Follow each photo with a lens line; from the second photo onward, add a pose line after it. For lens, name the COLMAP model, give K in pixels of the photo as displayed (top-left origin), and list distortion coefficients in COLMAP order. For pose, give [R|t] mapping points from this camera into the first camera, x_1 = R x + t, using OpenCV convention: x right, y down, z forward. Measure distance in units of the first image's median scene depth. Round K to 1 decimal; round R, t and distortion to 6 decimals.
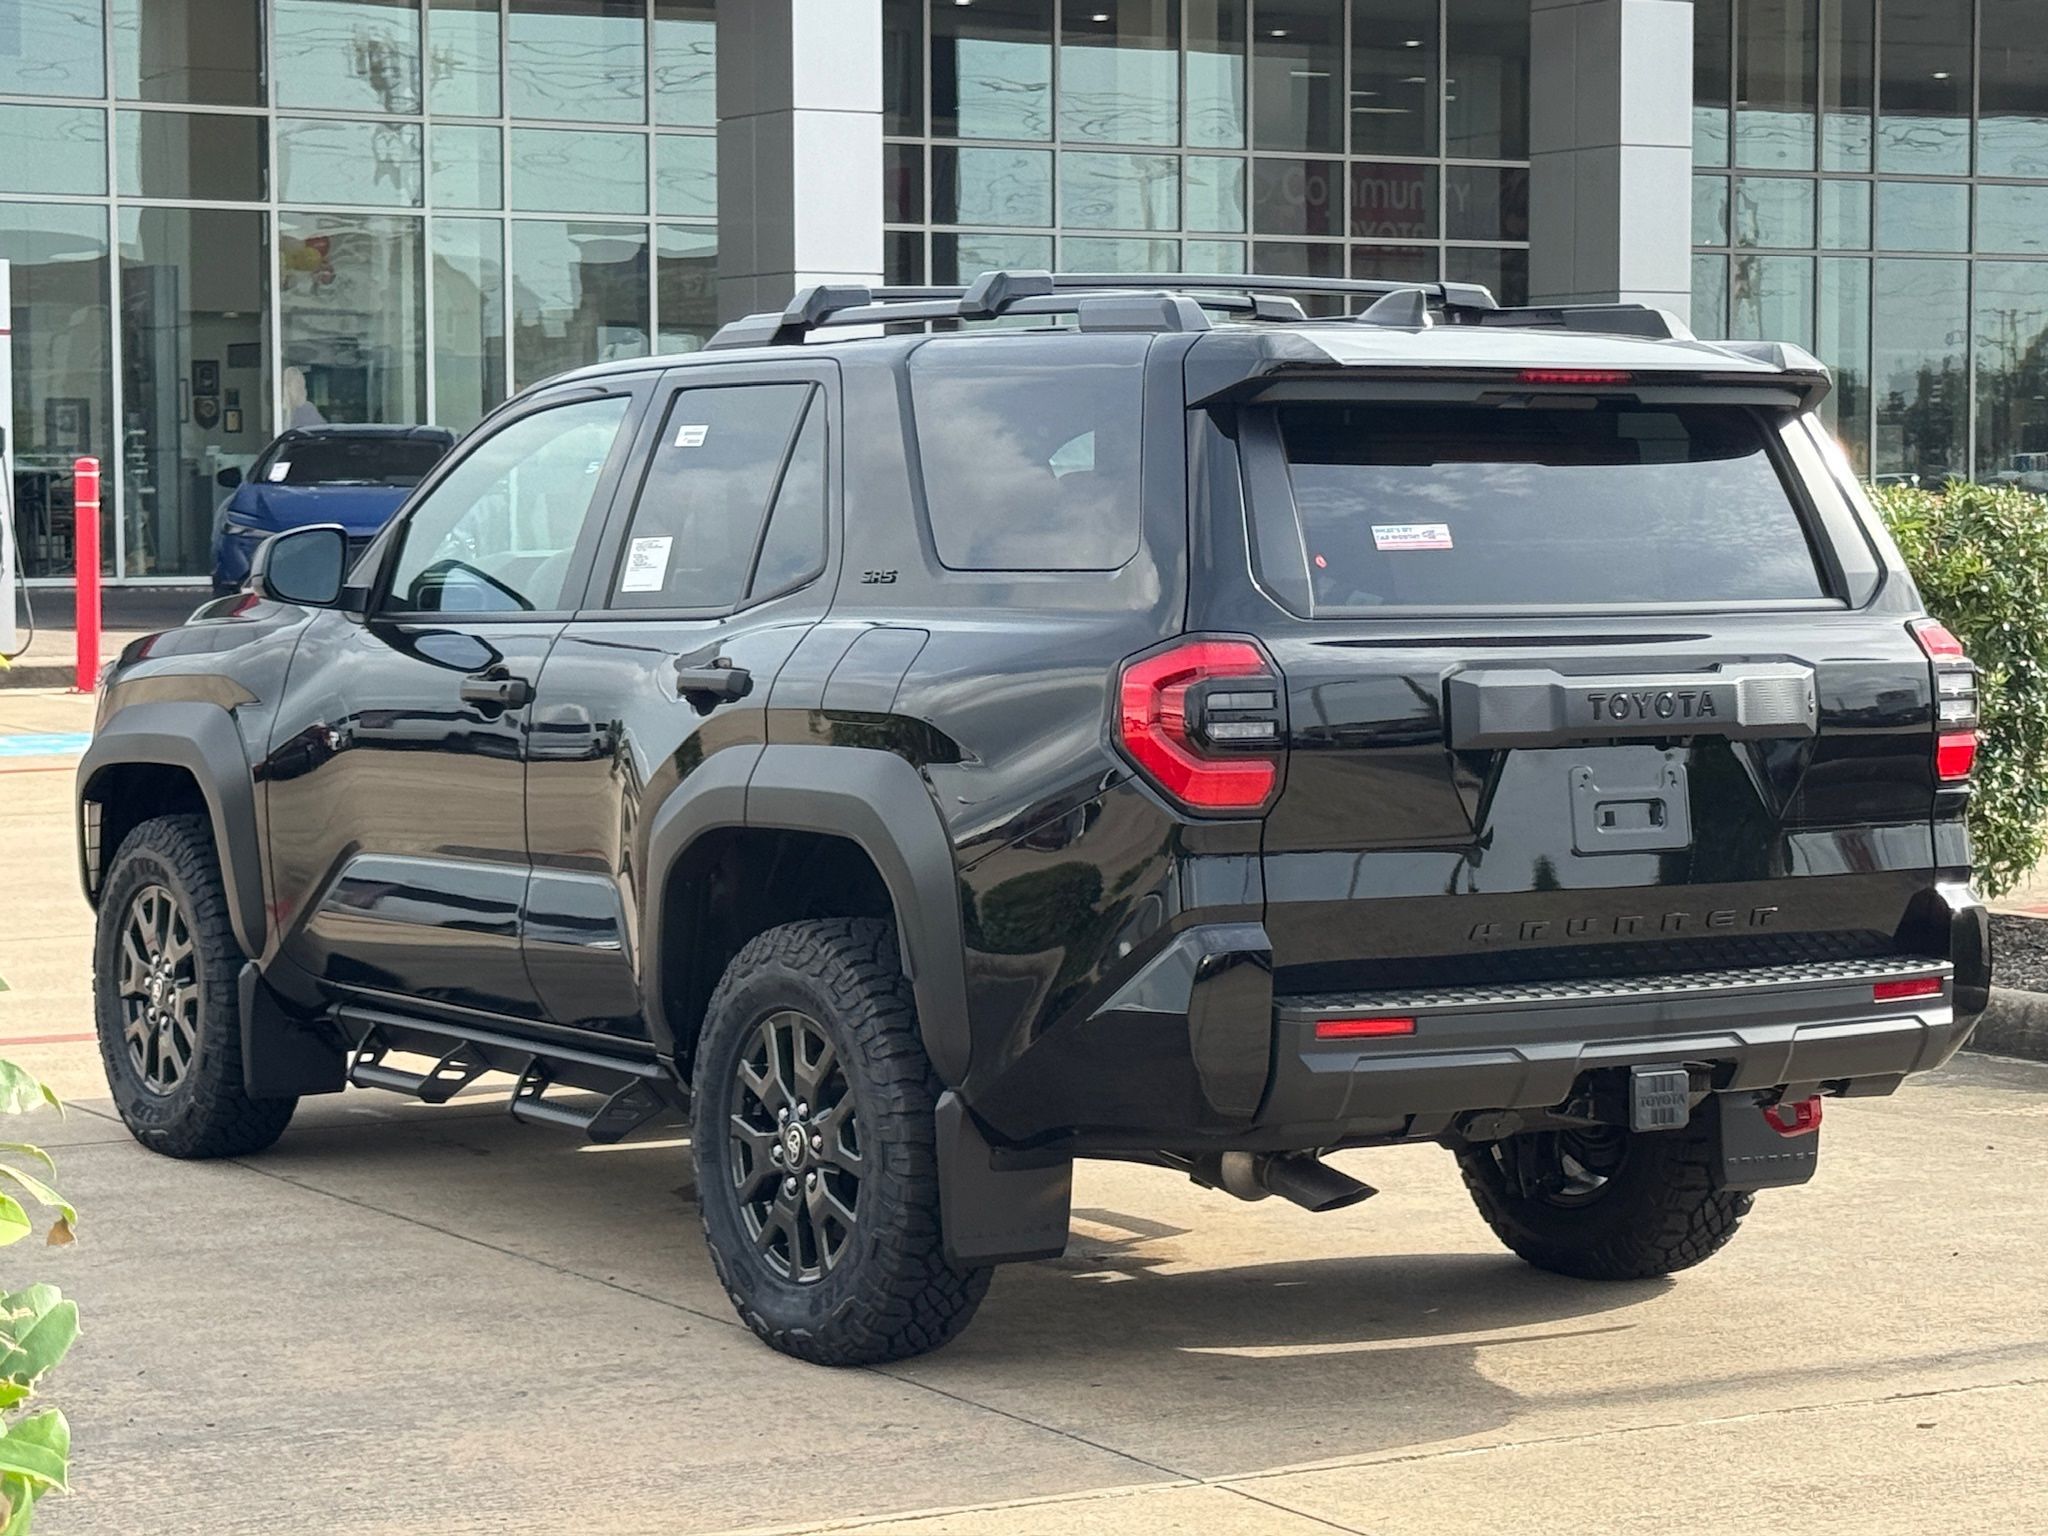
lens RADIAL K [[5162.5, 0, 1016.9], [0, 5162.5, 769.9], [0, 0, 1]] dist [0.039773, -0.086379]
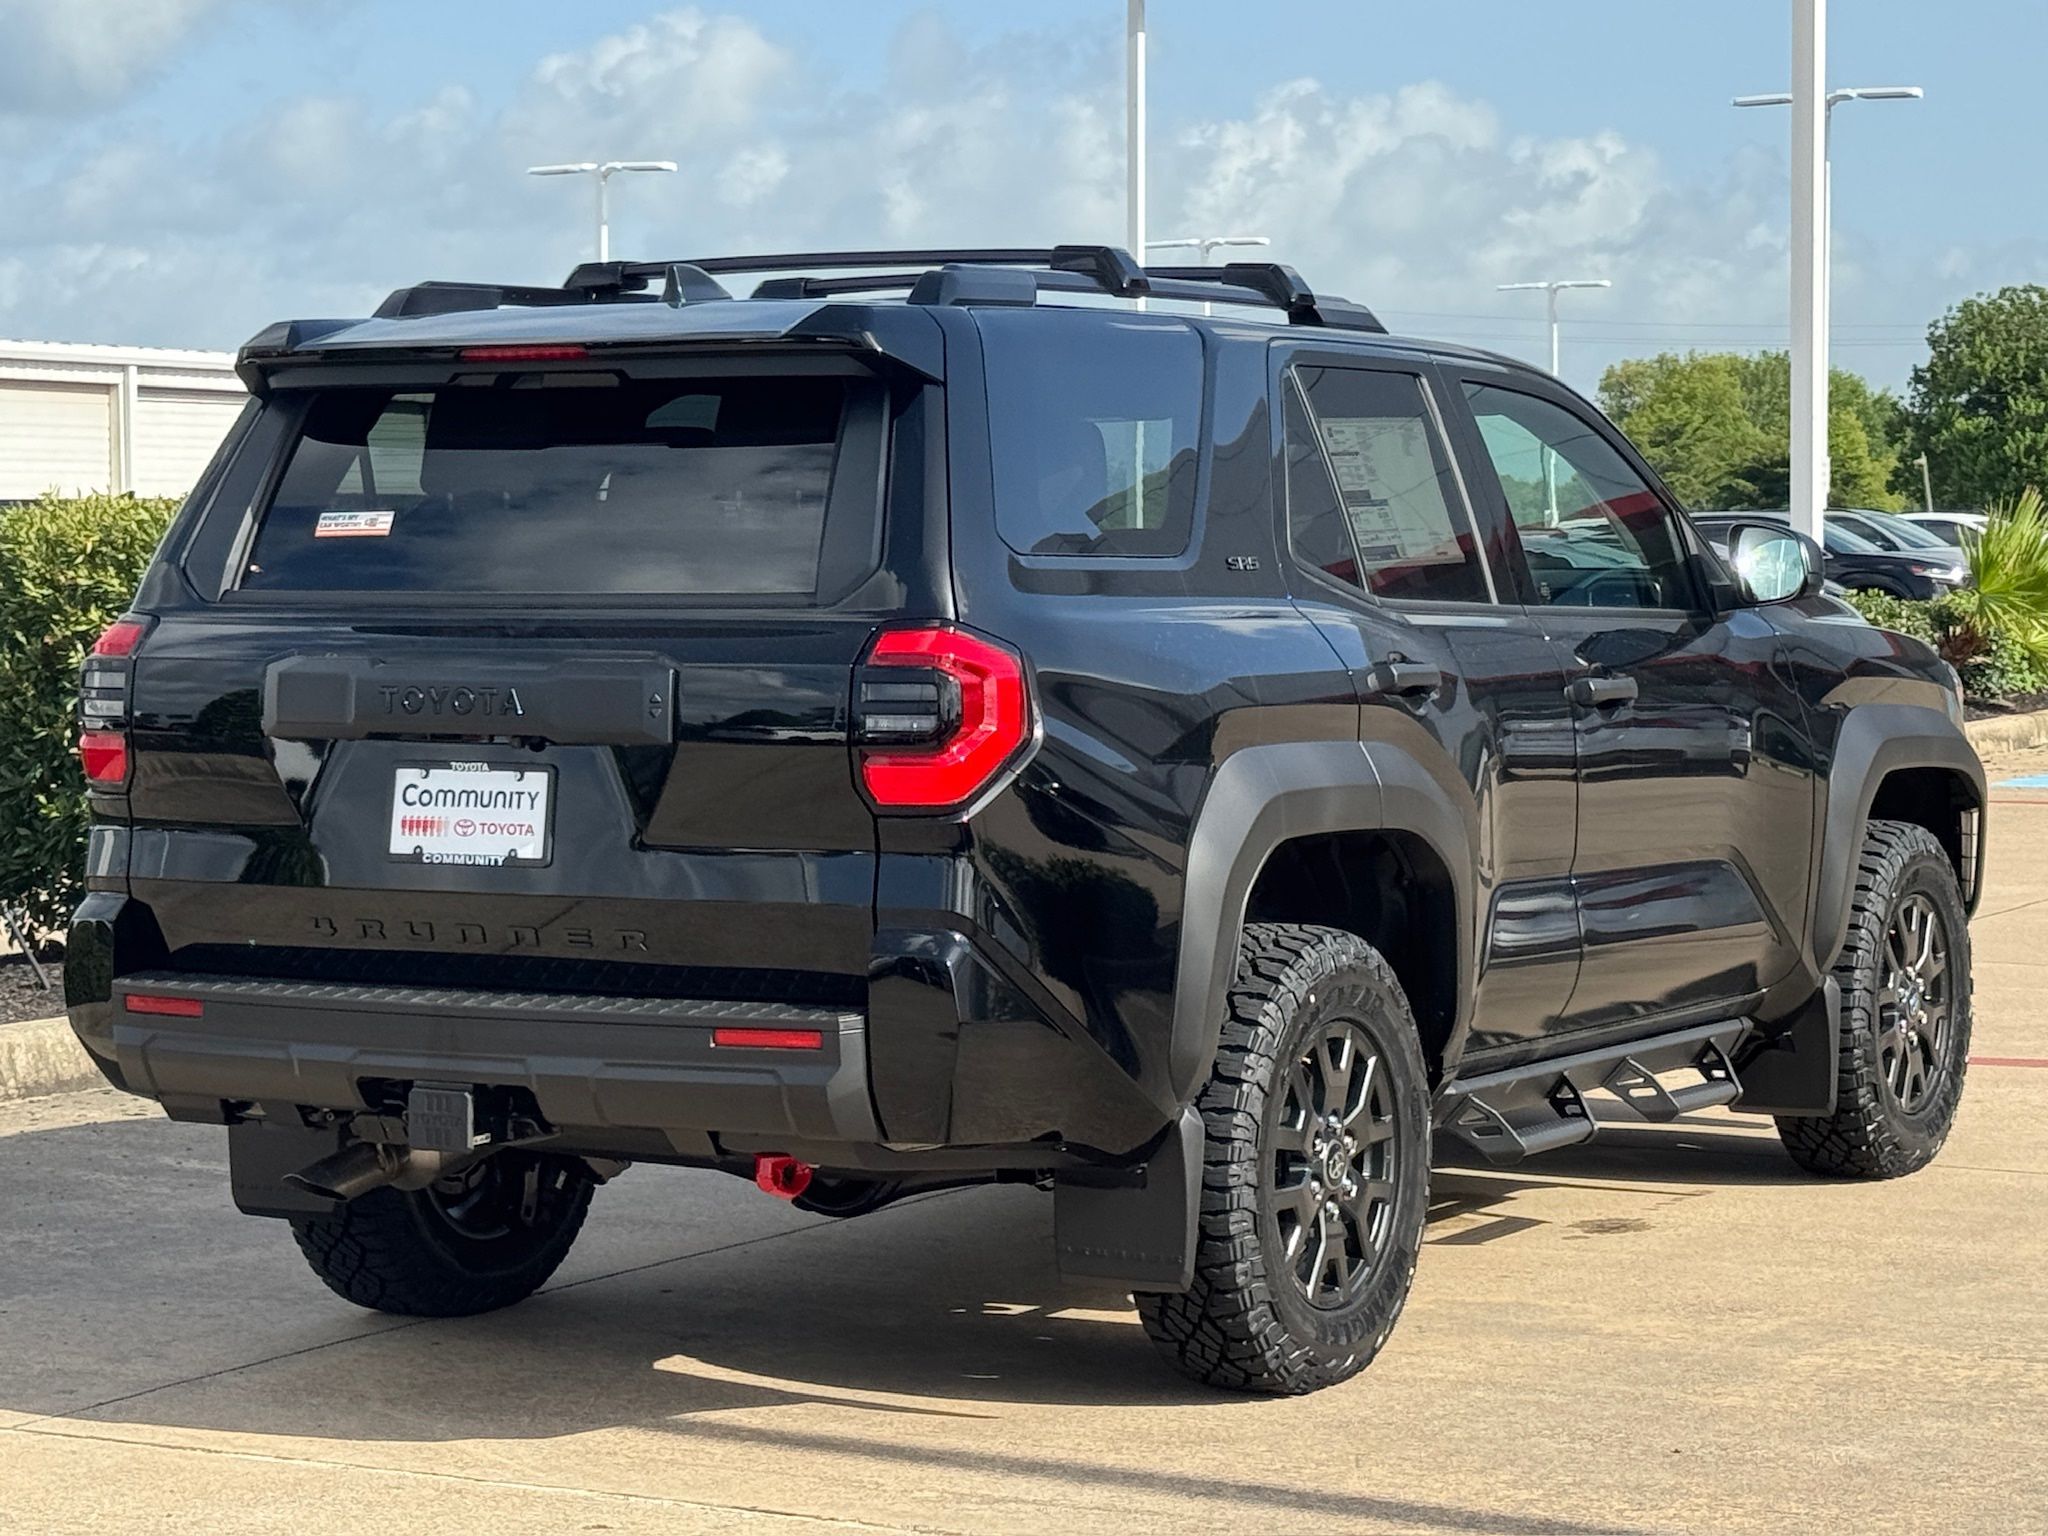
lens RADIAL K [[5162.5, 0, 1016.9], [0, 5162.5, 769.9], [0, 0, 1]] dist [0.039773, -0.086379]
pose [[0.488112, 0.036151, -0.872032, 1.342288], [-0.029691, 0.999251, 0.024806, -0.035488], [0.872276, 0.013783, 0.488820, 0.844670]]
